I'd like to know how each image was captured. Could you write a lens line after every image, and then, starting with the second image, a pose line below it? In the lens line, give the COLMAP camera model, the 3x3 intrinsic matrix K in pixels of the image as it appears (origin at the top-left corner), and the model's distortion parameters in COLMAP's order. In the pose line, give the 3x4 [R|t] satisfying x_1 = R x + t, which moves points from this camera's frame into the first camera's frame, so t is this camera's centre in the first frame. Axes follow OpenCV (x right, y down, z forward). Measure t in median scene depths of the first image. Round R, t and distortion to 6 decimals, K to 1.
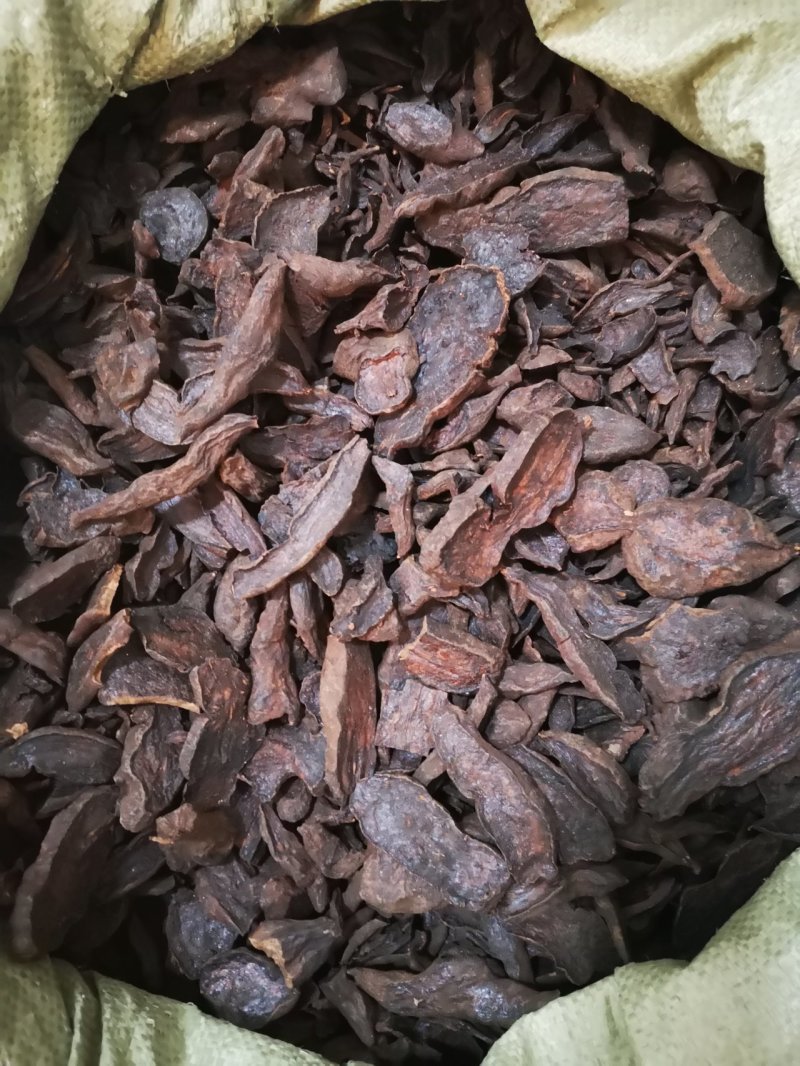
lens RADIAL K [[816.3, 0, 399.5], [0, 816.3, 532.6], [0, 0, 1]] dist [0.013360, -0.000122]
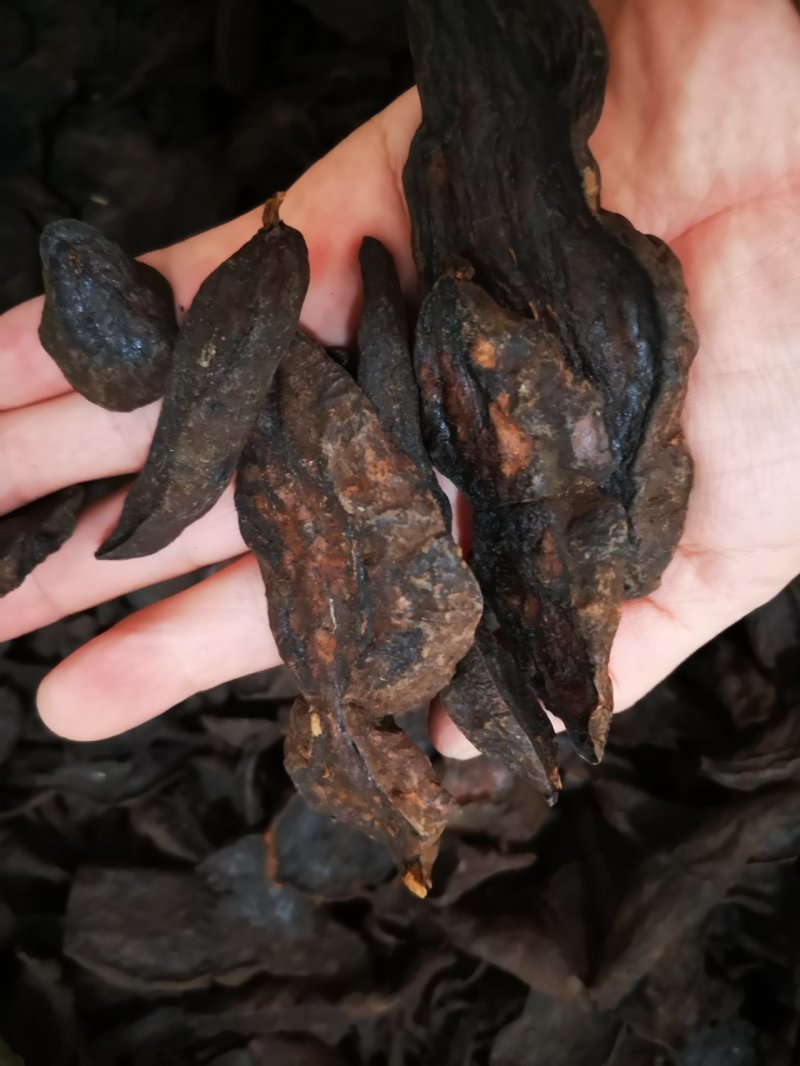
lens RADIAL K [[816.3, 0, 399.6], [0, 816.3, 532.8], [0, 0, 1]] dist [0.013360, -0.000122]
pose [[-0.964742, -0.257115, 0.056253, 0.054634], [0.255450, -0.966183, -0.035143, -0.000336], [0.063387, -0.019534, 0.997798, 0.344446]]
